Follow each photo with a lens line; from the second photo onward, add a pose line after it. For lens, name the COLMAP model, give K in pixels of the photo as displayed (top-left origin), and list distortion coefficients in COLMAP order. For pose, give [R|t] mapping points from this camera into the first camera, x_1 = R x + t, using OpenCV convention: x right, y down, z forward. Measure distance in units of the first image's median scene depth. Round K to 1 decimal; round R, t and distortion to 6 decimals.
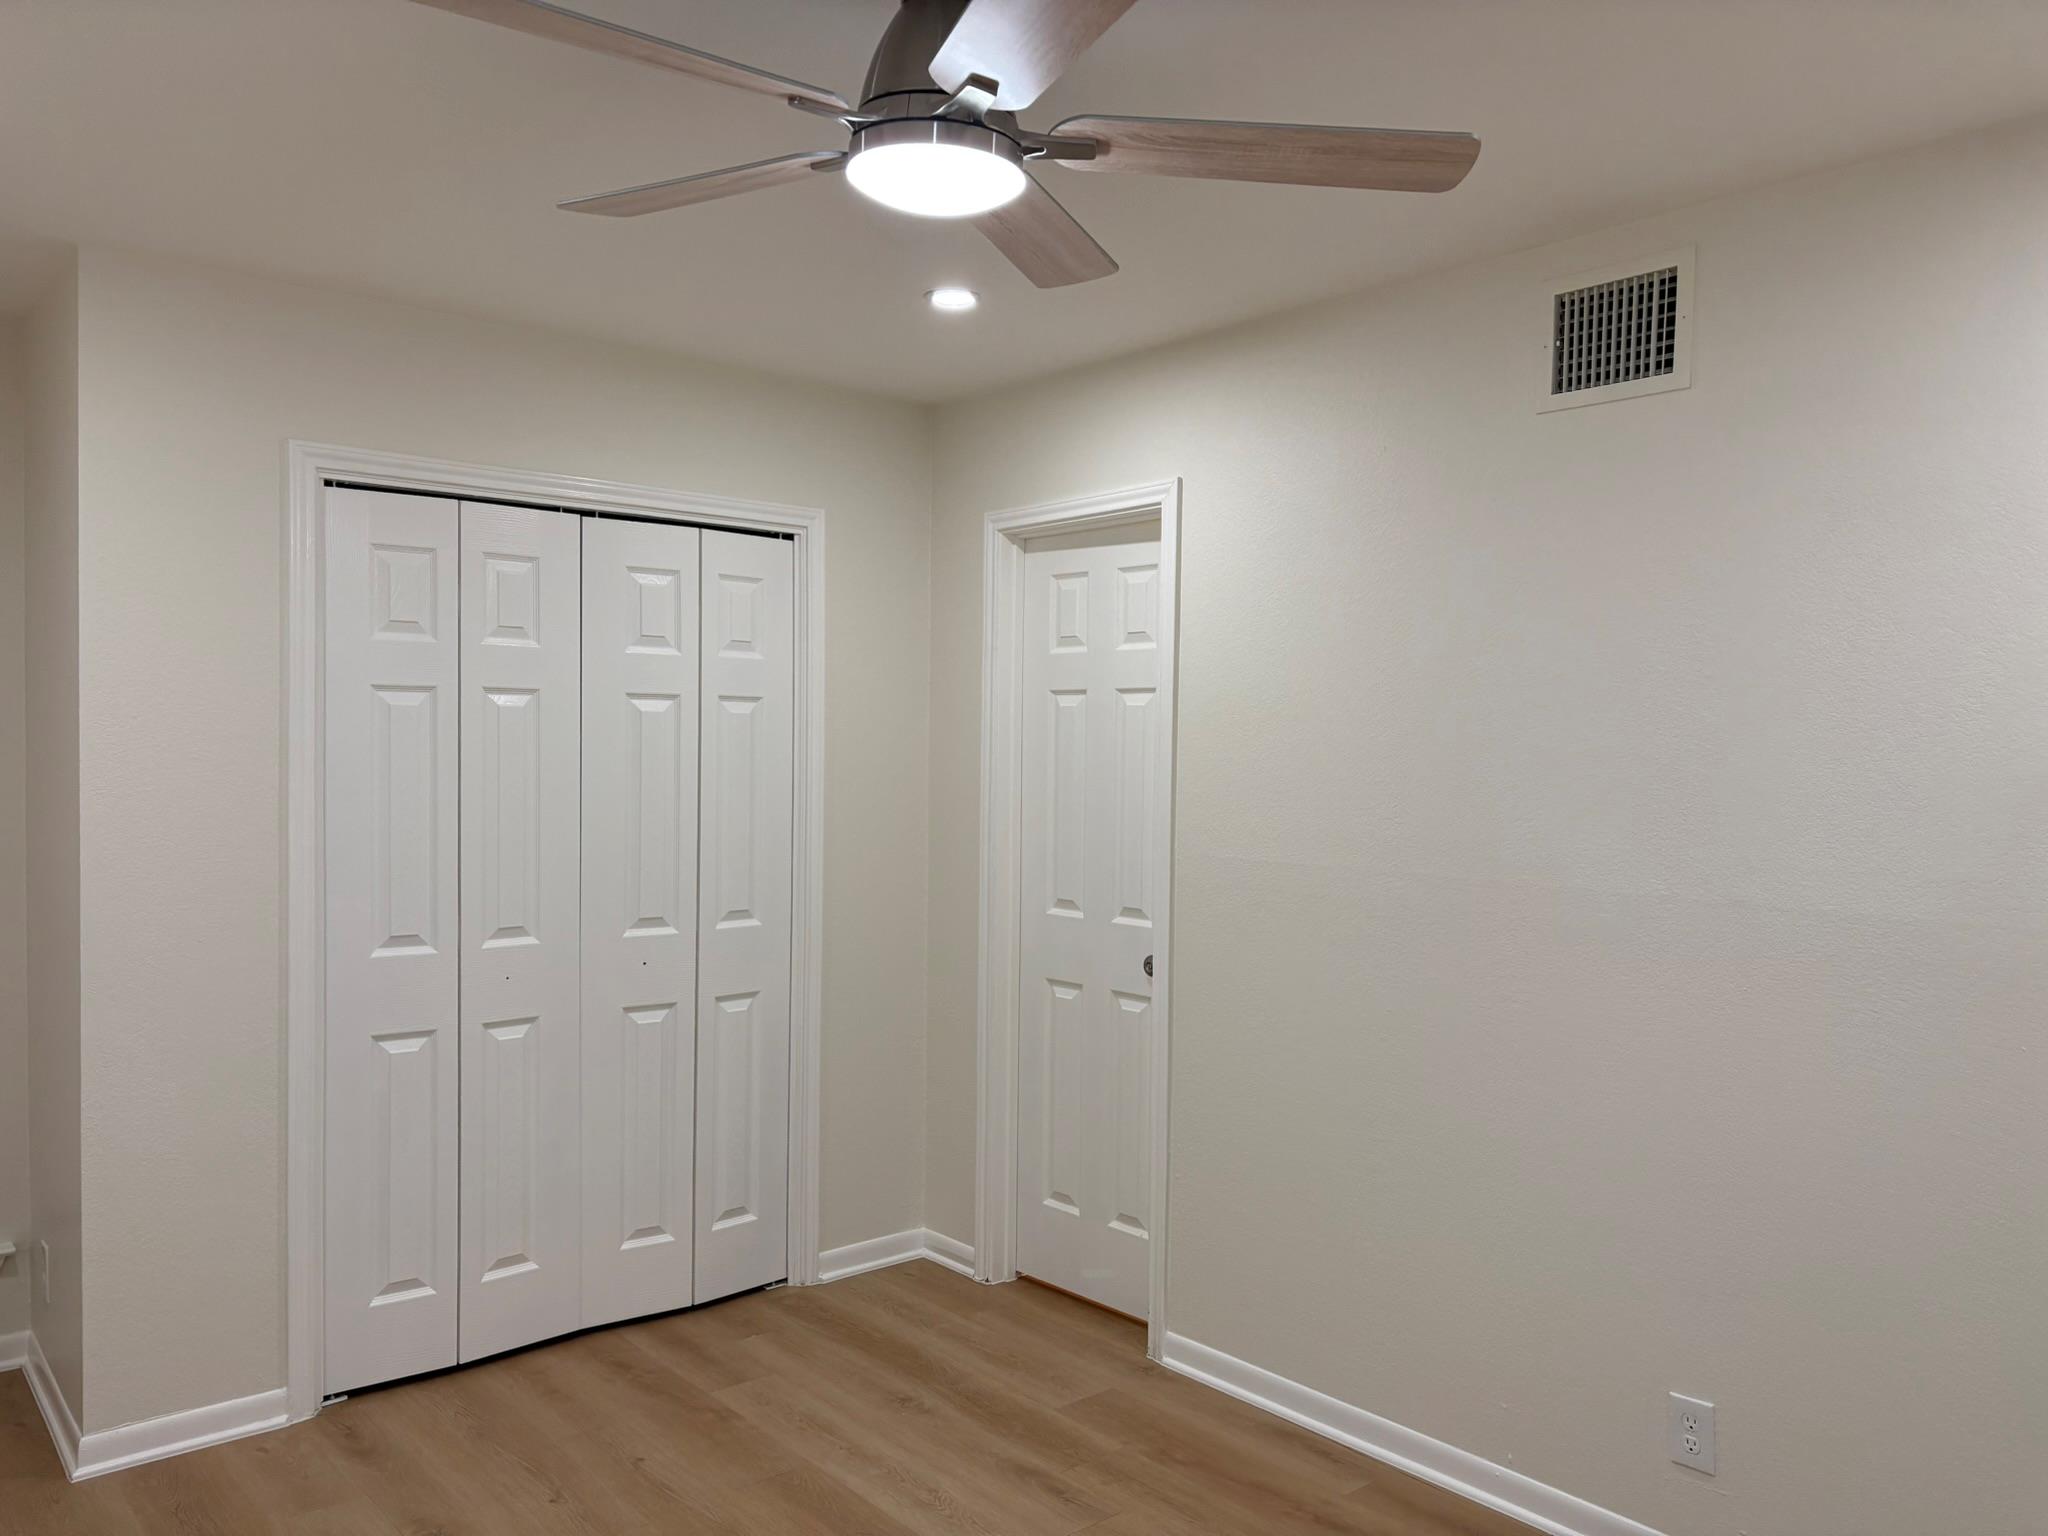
lens RADIAL K [[1537.7, 0, 1051.4], [0, 1537.7, 768.5], [0, 0, 1]] dist [0.070702, -0.073201]
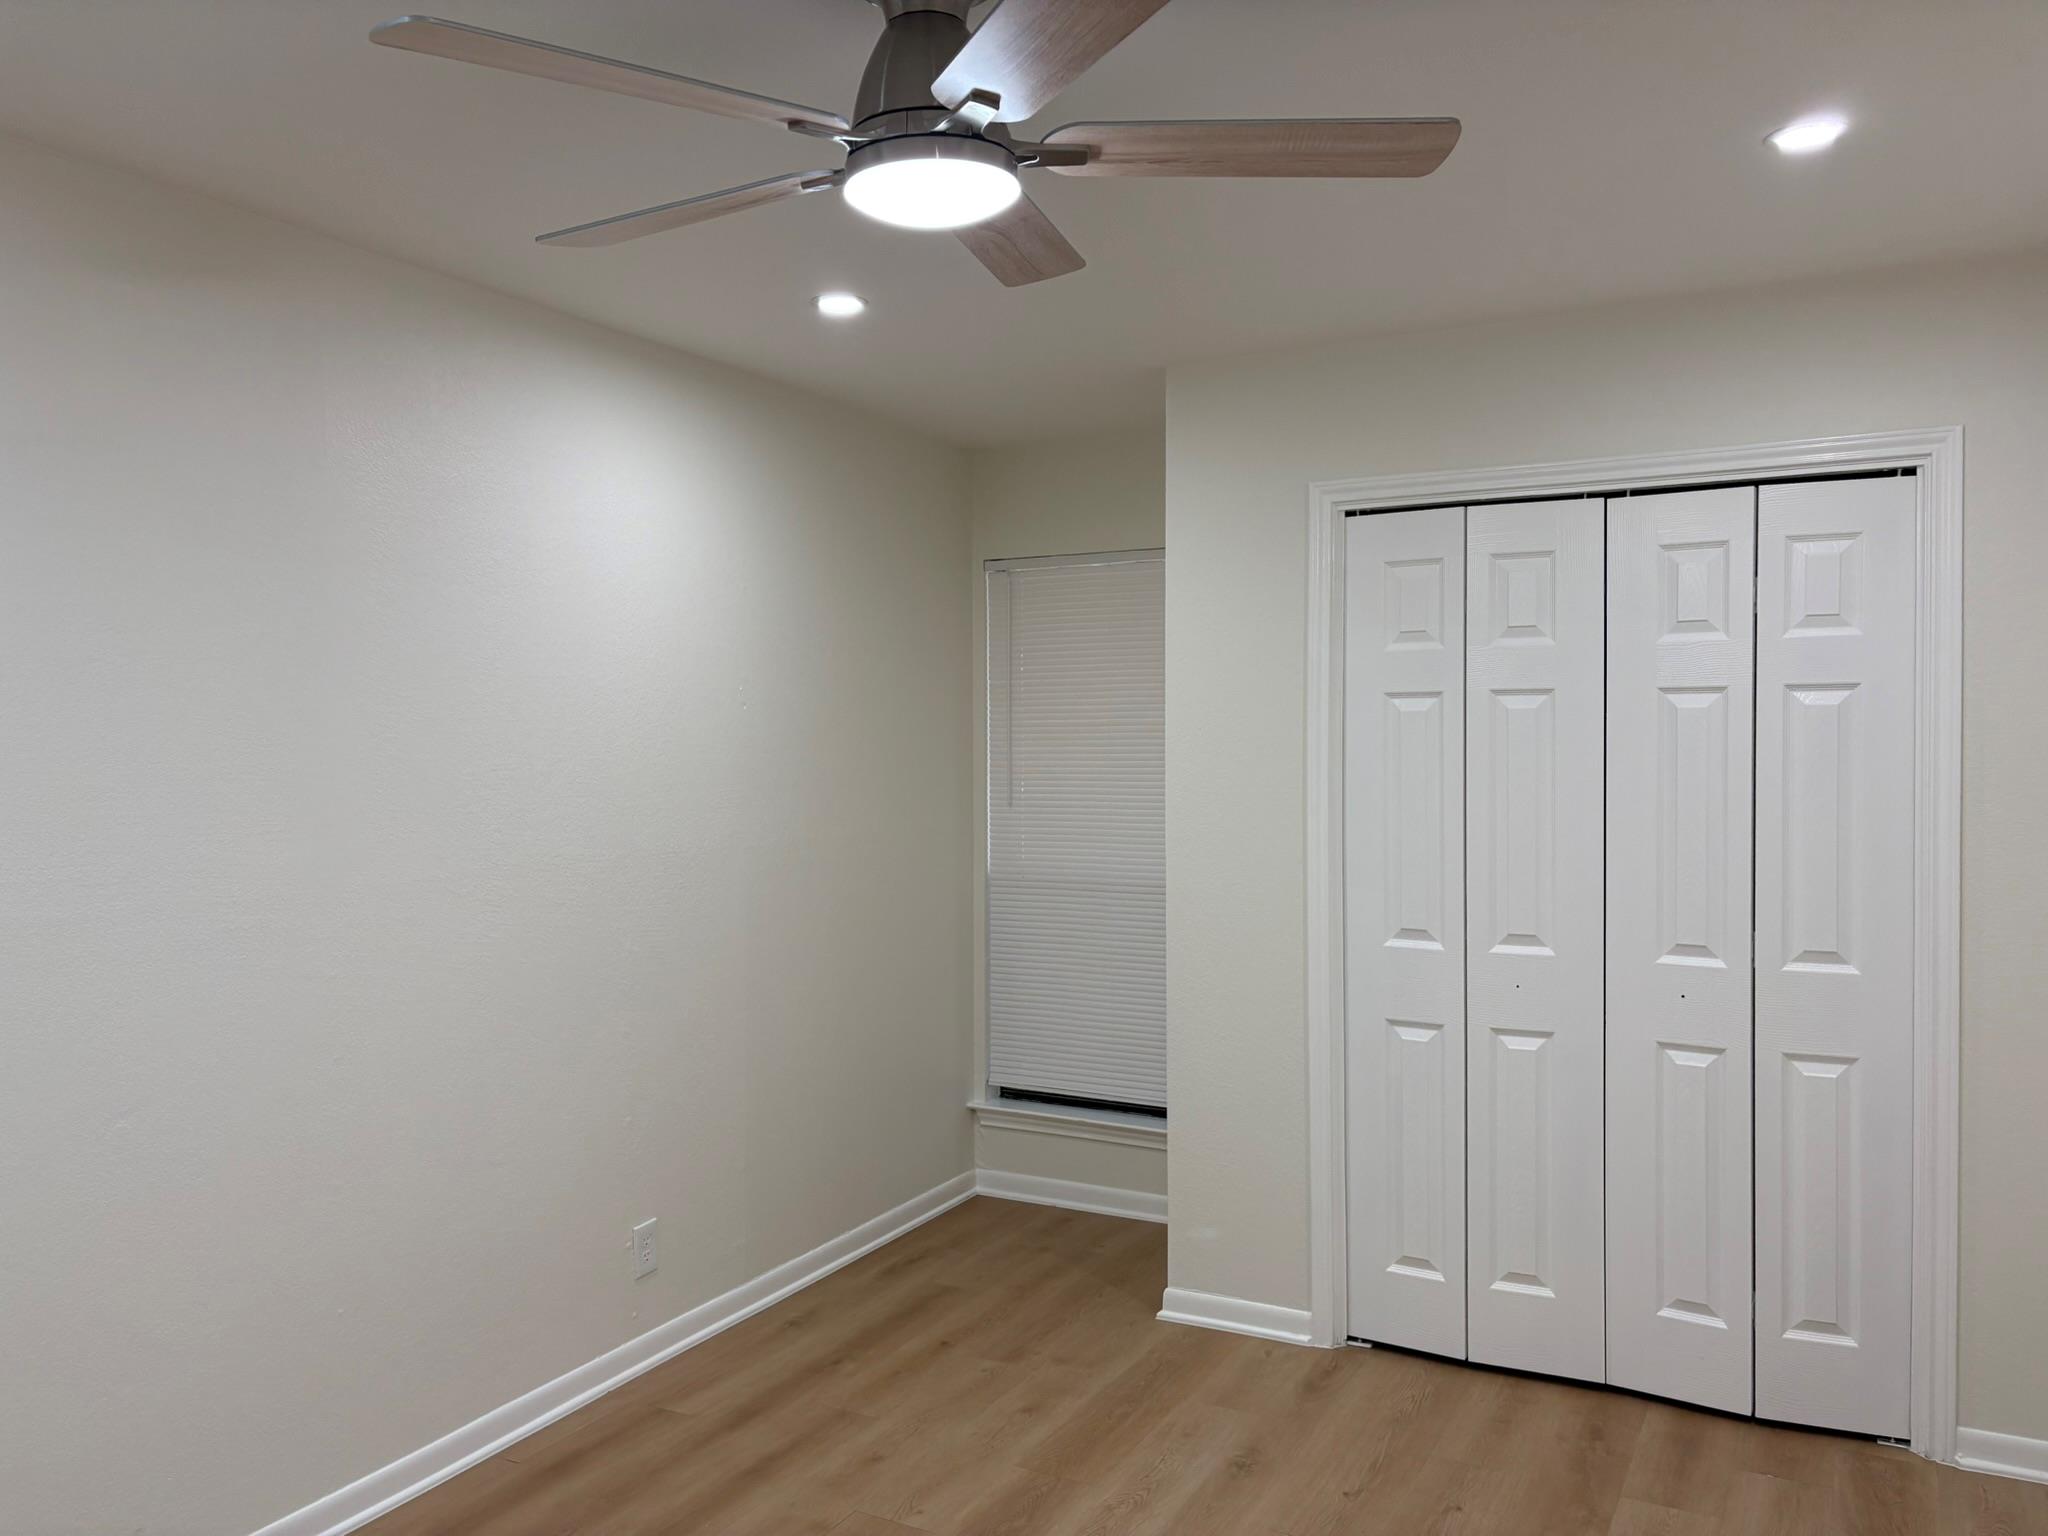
lens RADIAL K [[1496.8, 0, 1024.0], [0, 1496.8, 768.0], [0, 0, 1]] dist [0.057141, -0.056592]
pose [[0.374035, 0.003912, -0.927407, 0.418898], [-0.008170, 0.999966, 0.000923, -0.000713], [0.927379, 0.007231, 0.374054, 0.362216]]
